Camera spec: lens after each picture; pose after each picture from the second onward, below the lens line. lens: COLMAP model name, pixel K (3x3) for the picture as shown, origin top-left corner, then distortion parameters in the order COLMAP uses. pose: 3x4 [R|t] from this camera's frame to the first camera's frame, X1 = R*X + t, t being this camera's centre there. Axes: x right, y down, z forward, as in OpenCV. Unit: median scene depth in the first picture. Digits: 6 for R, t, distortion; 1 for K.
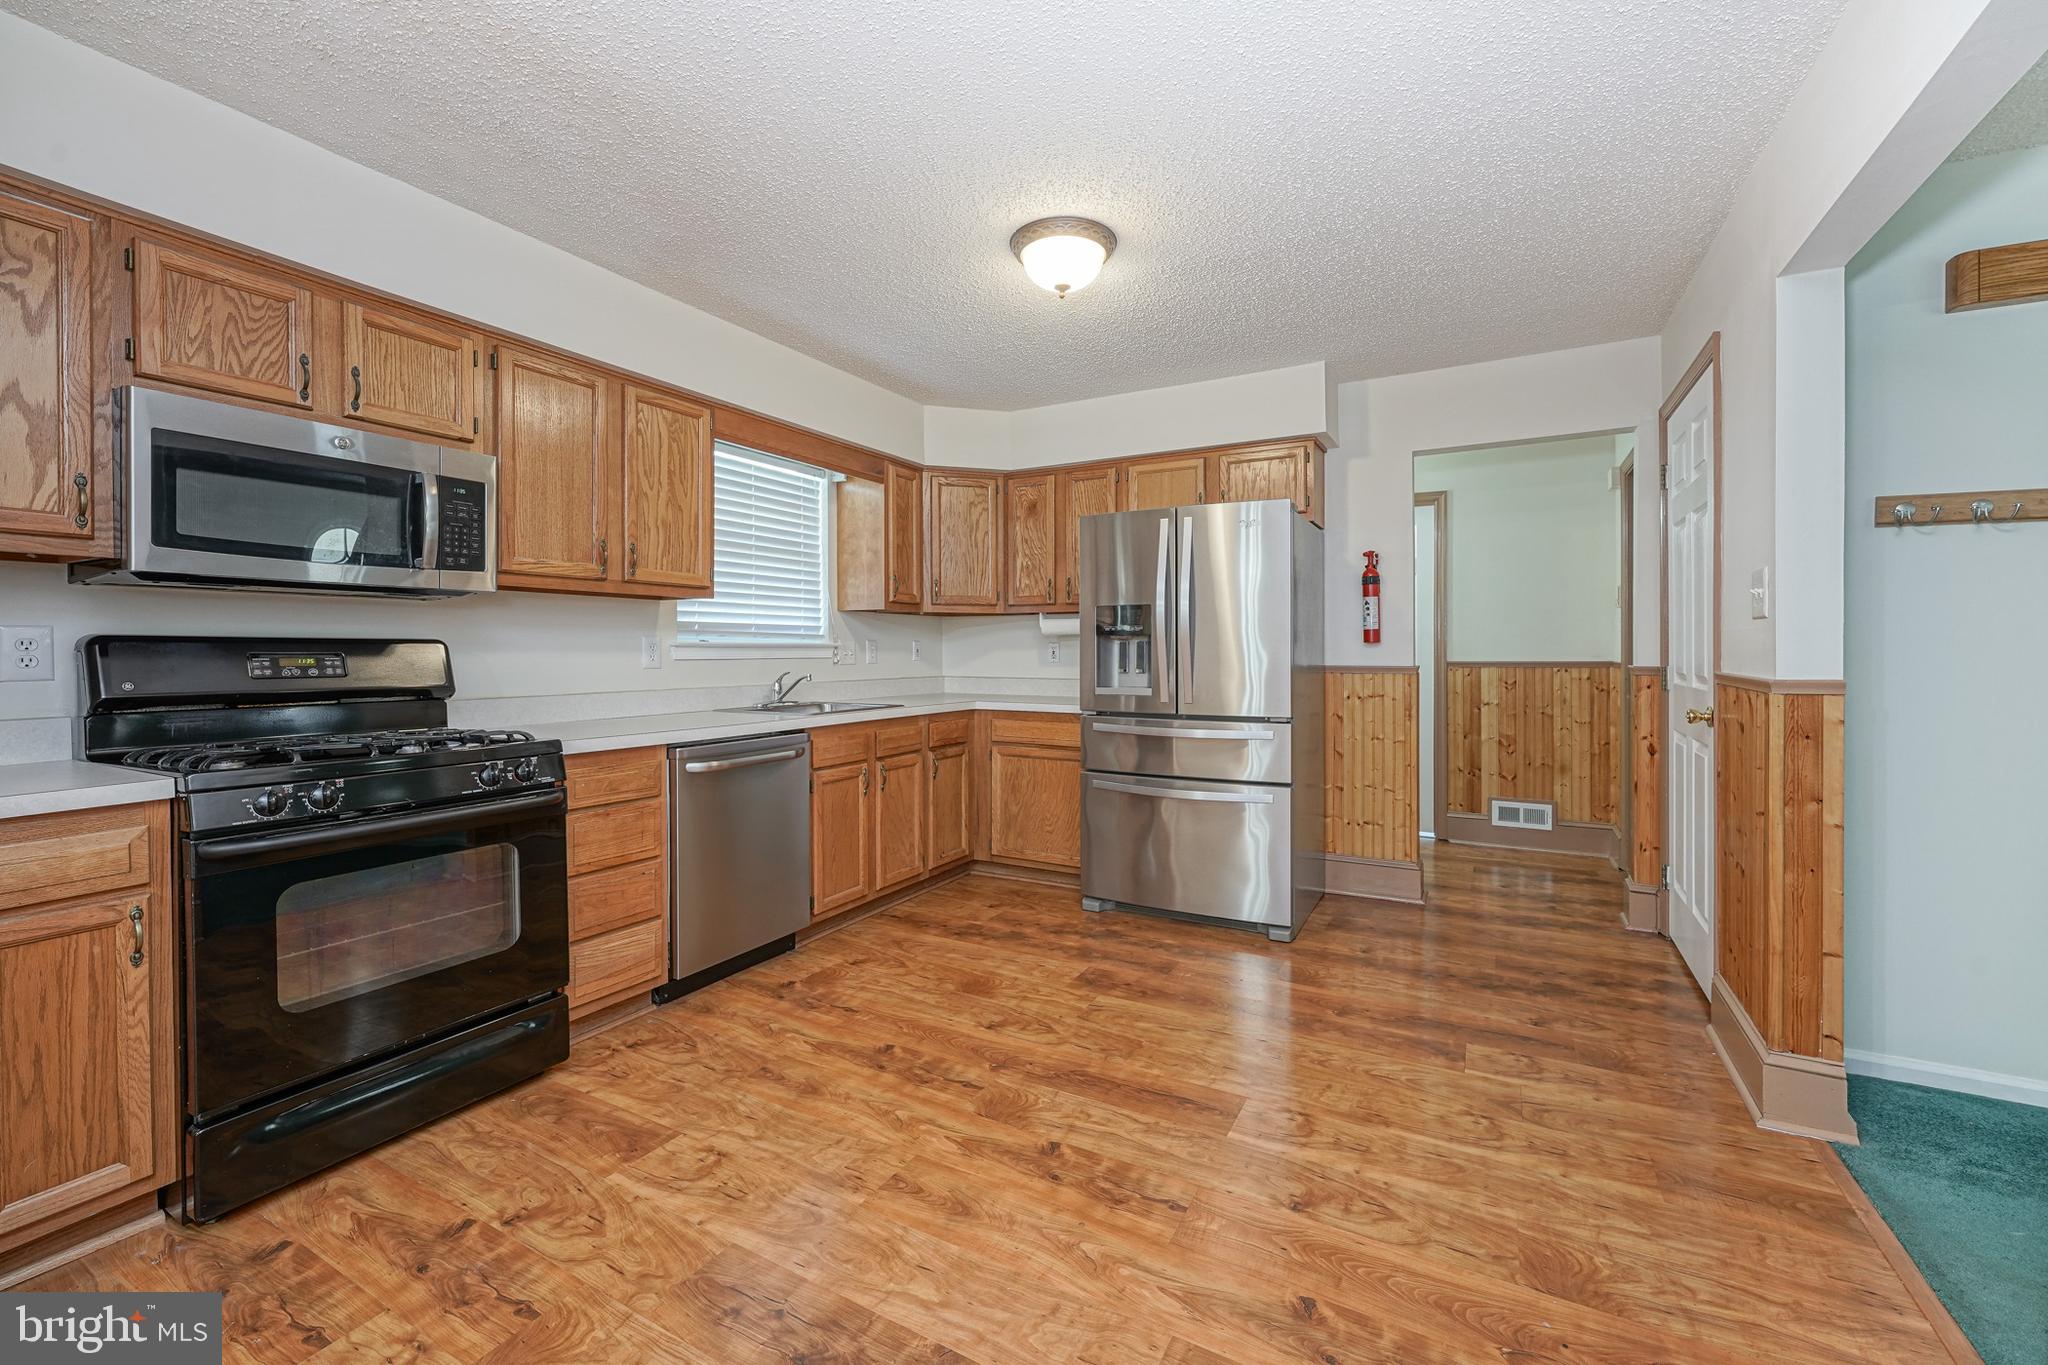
lens RADIAL K [[816.7, 0, 1017.6], [0, 816.7, 659.6], [0, 0, 1]] dist [-0.001456, -0.000240]
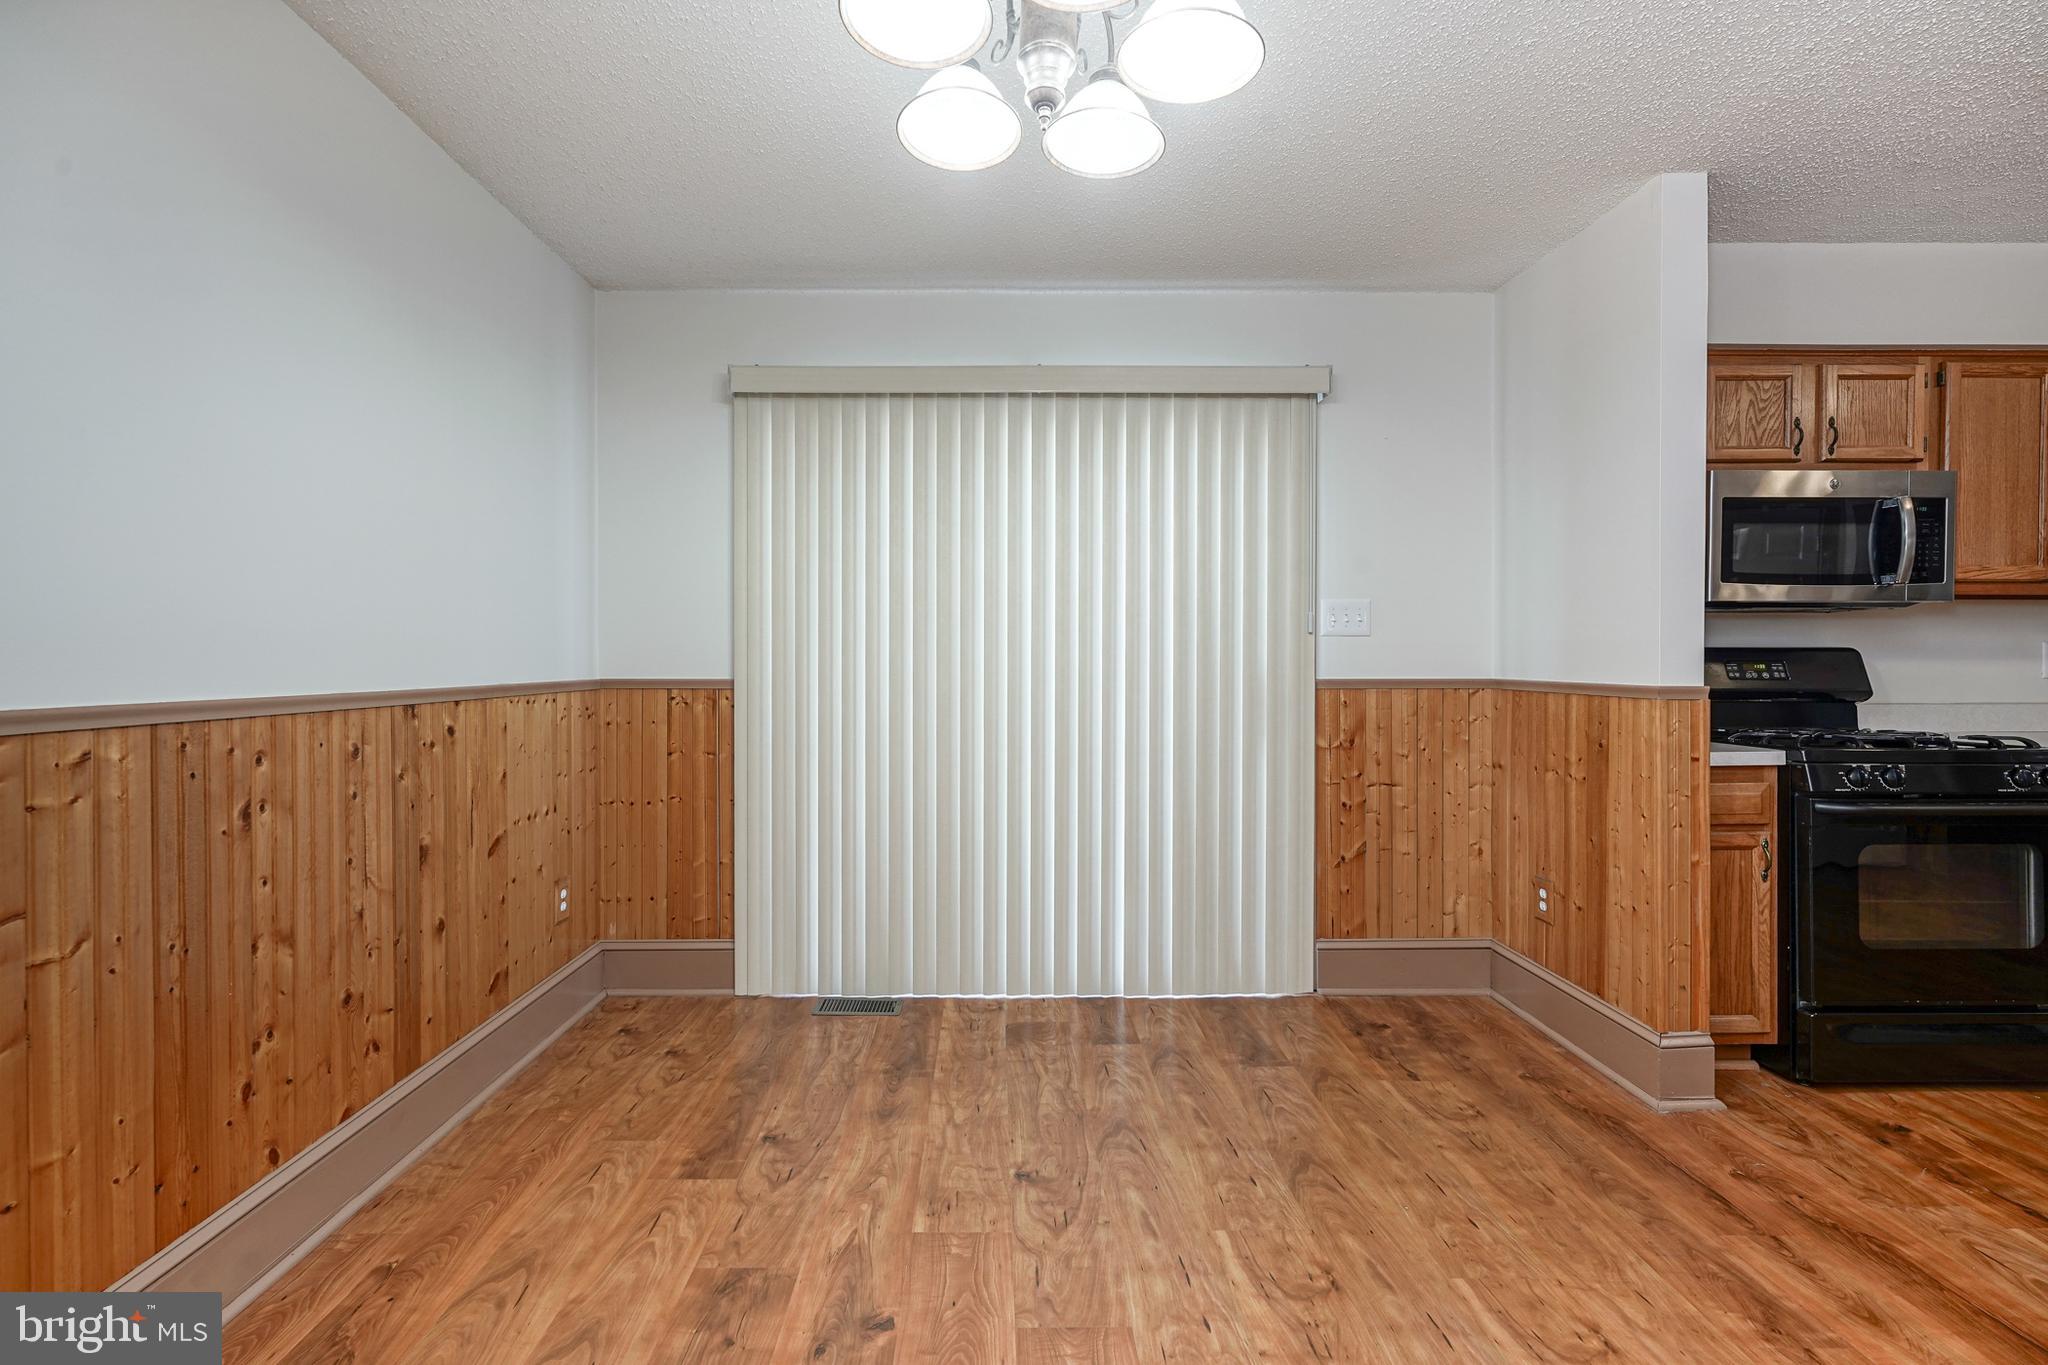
lens RADIAL K [[833.1, 0, 1017.9], [0, 833.1, 670.3], [0, 0, 1]] dist [0.001886, 0.000171]
pose [[0.505351, 0.012827, -0.862819, -0.259849], [-0.009613, 0.999911, 0.009234, 0.005027], [0.862860, 0.003628, 0.505429, -0.450767]]
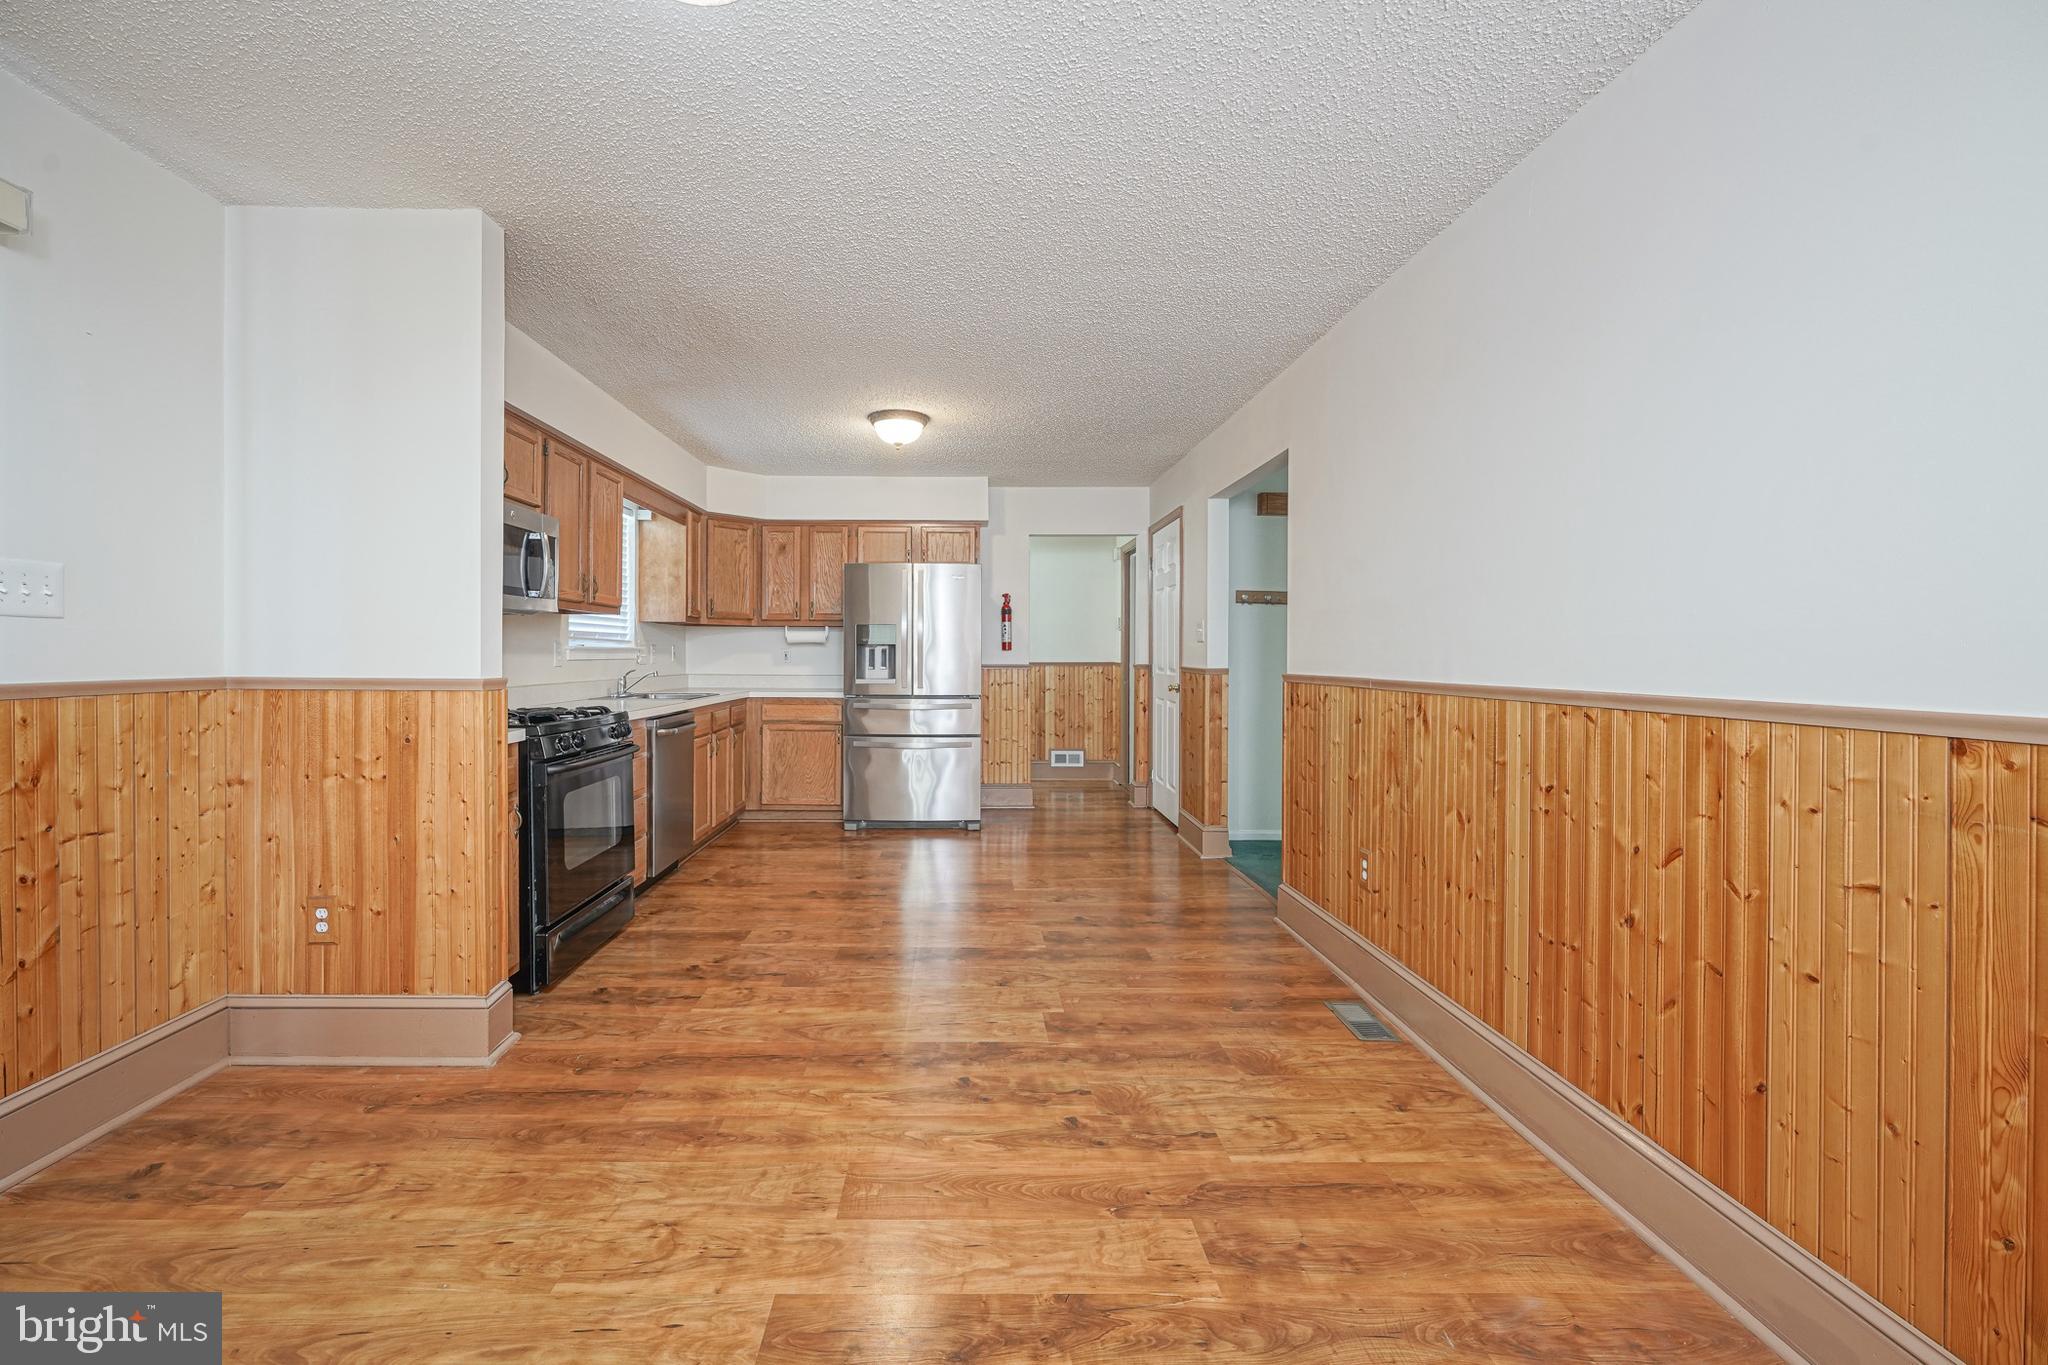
lens RADIAL K [[842.3, 0, 947.3], [0, 842.3, 661.5], [0, 0, 1]] dist [0.001337, 0.000098]
pose [[0.876297, 0.000377, 0.481772, -0.603034], [0.000256, 0.999999, -0.001248, 0.004824], [-0.481772, 0.001217, 0.876296, -0.517416]]
